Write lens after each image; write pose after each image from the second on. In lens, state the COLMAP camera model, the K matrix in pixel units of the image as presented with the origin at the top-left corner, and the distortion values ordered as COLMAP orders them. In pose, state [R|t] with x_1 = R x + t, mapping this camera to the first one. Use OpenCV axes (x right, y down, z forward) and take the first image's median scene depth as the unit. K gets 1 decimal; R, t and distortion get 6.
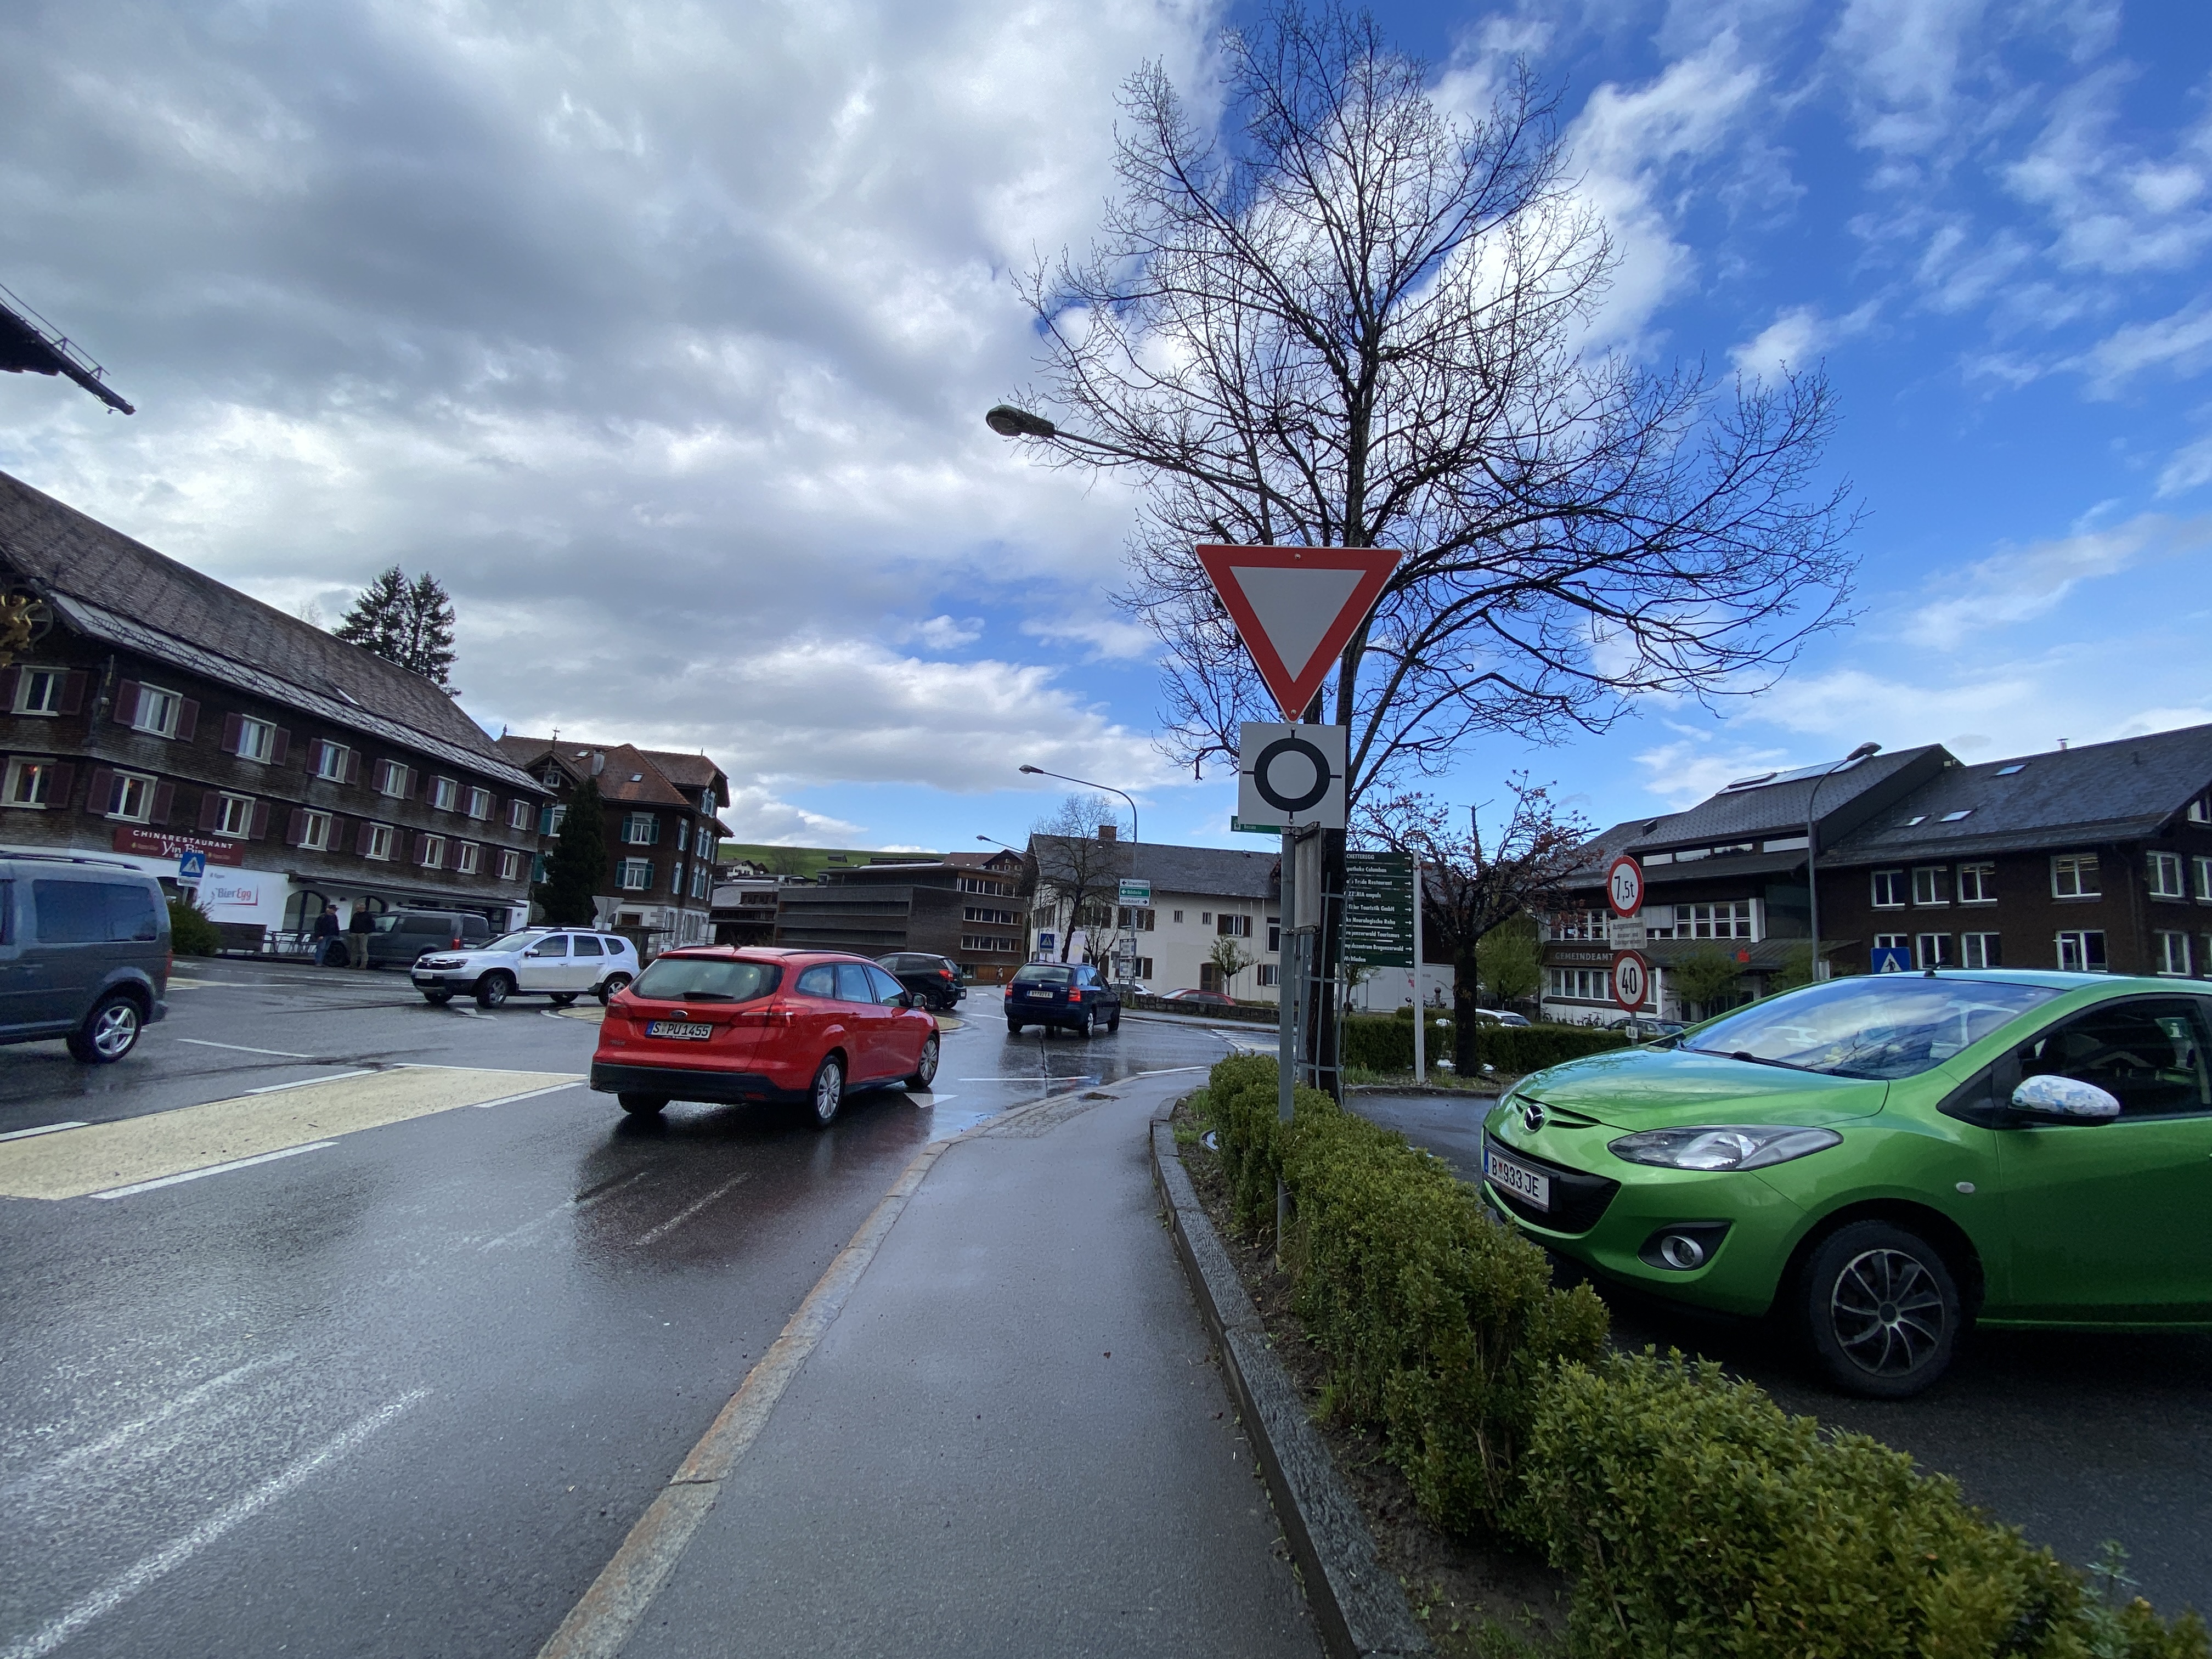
lens RADIAL K [[889.3, 0, 1119.7], [0, 889.3, 832.4], [0, 0, 1]] dist [-0.001443, -0.014722]
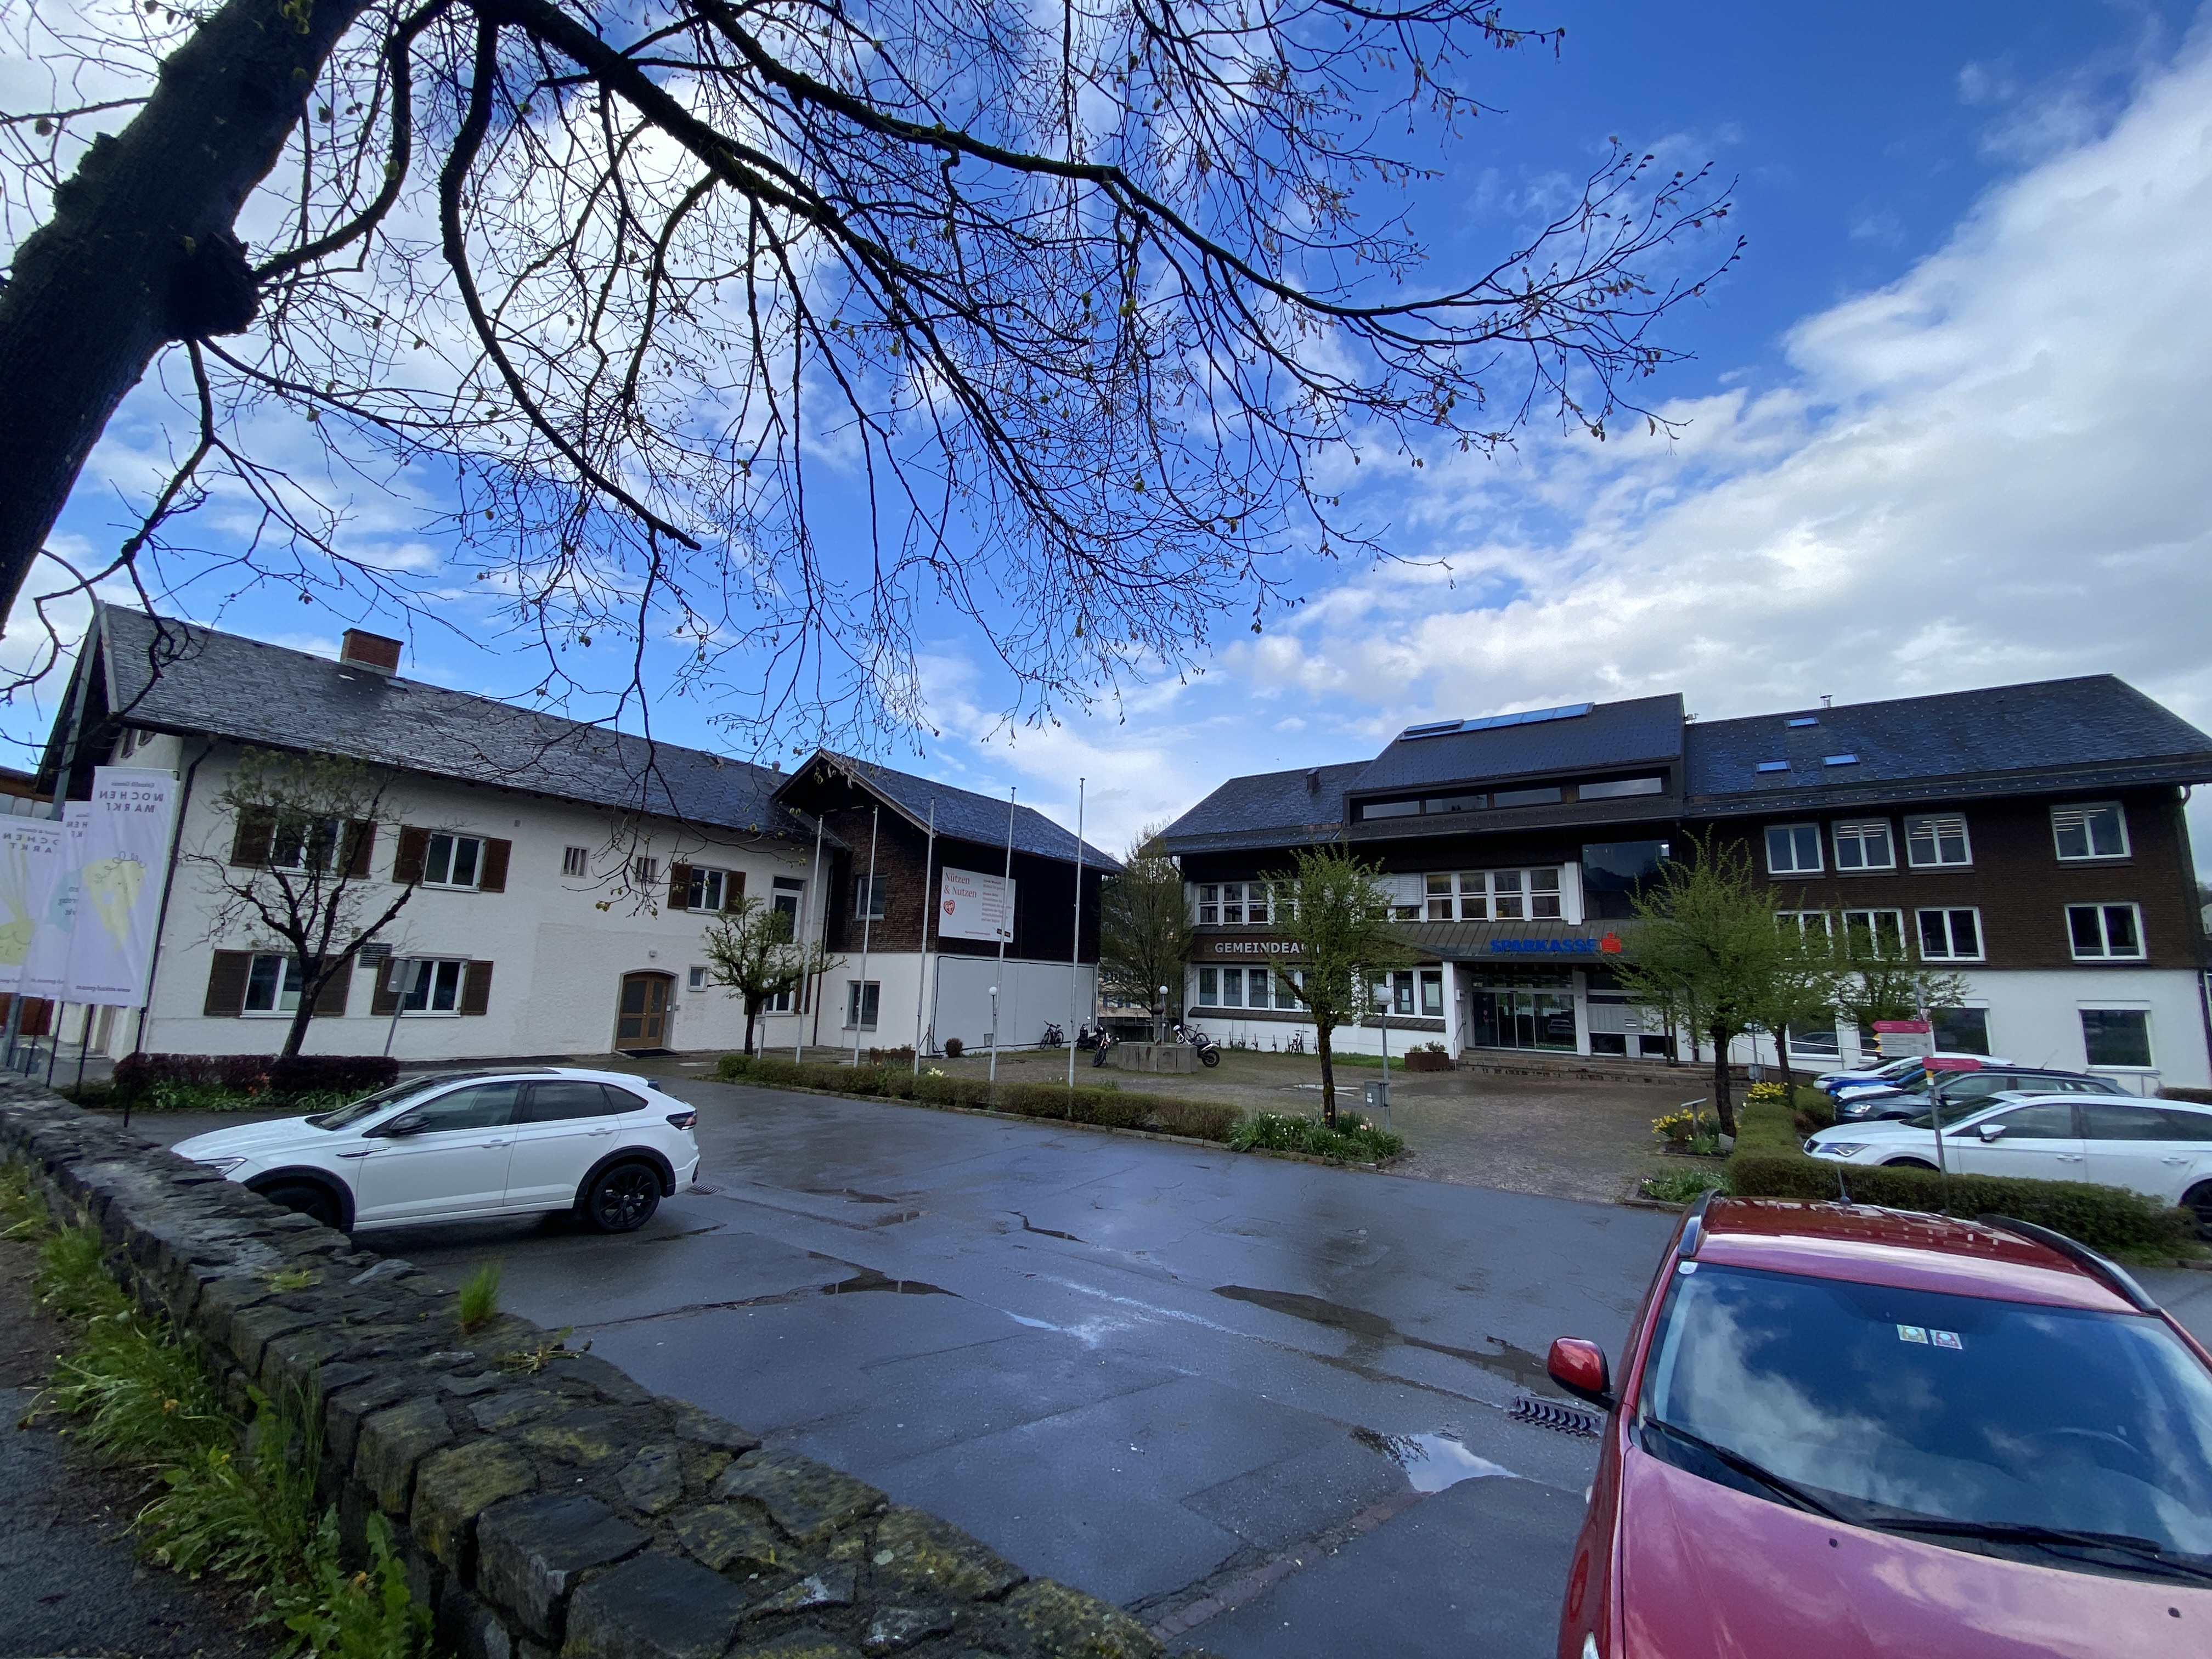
lens RADIAL K [[889.3, 0, 1119.7], [0, 889.3, 832.4], [0, 0, 1]] dist [-0.001443, -0.014722]
pose [[0.749833, 0.076361, 0.657206, -0.021604], [-0.078653, 0.996562, -0.026053, 0.088642], [-0.656935, -0.032155, 0.753261, 0.637688]]
